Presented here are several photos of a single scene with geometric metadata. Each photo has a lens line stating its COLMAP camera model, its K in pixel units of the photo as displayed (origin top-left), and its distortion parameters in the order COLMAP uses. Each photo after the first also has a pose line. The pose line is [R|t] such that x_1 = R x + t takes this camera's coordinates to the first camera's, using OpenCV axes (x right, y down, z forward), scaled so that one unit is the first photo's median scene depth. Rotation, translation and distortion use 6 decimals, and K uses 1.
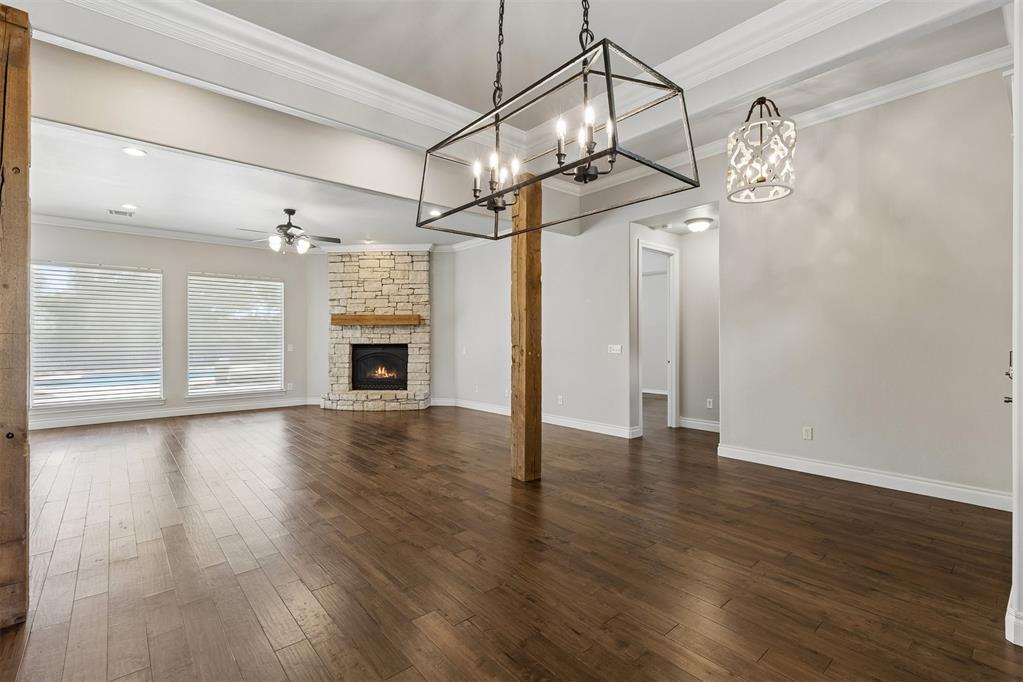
lens RADIAL K [[465.1, 0, 511.7], [0, 465.1, 340.7], [0, 0, 1]] dist [-0.016311, -0.000304]
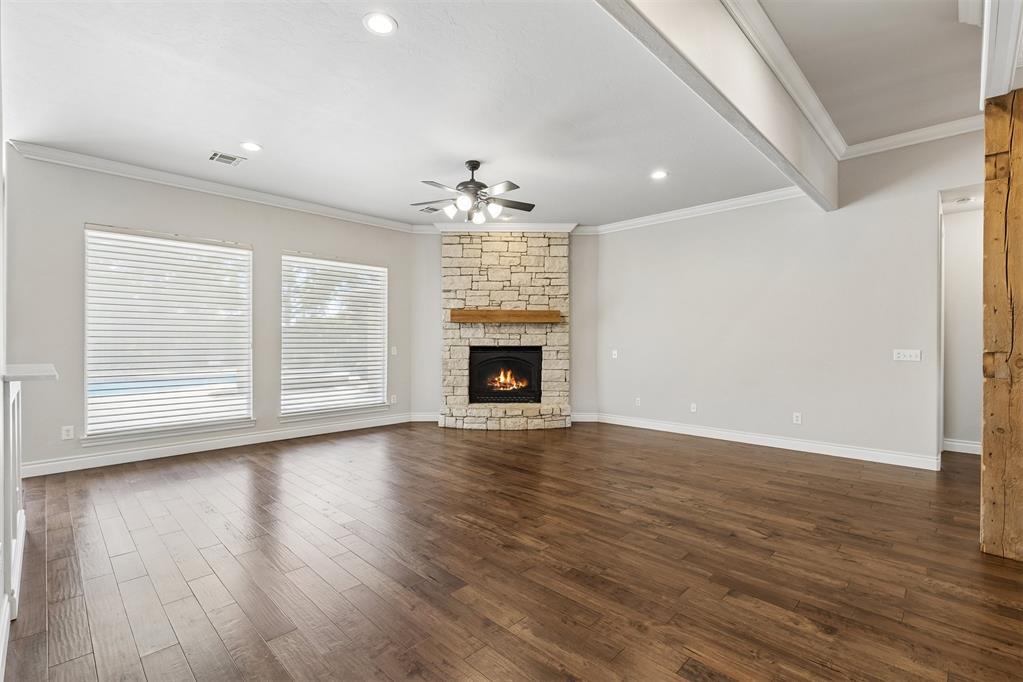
lens RADIAL K [[465.1, 0, 510.7], [0, 465.1, 343.1], [0, 0, 1]] dist [-0.016311, -0.000304]
pose [[0.997206, 0.005147, 0.074517, -0.340281], [-0.005310, 0.999984, 0.001995, 0.000116], [-0.074505, -0.002385, 0.997218, 0.191574]]
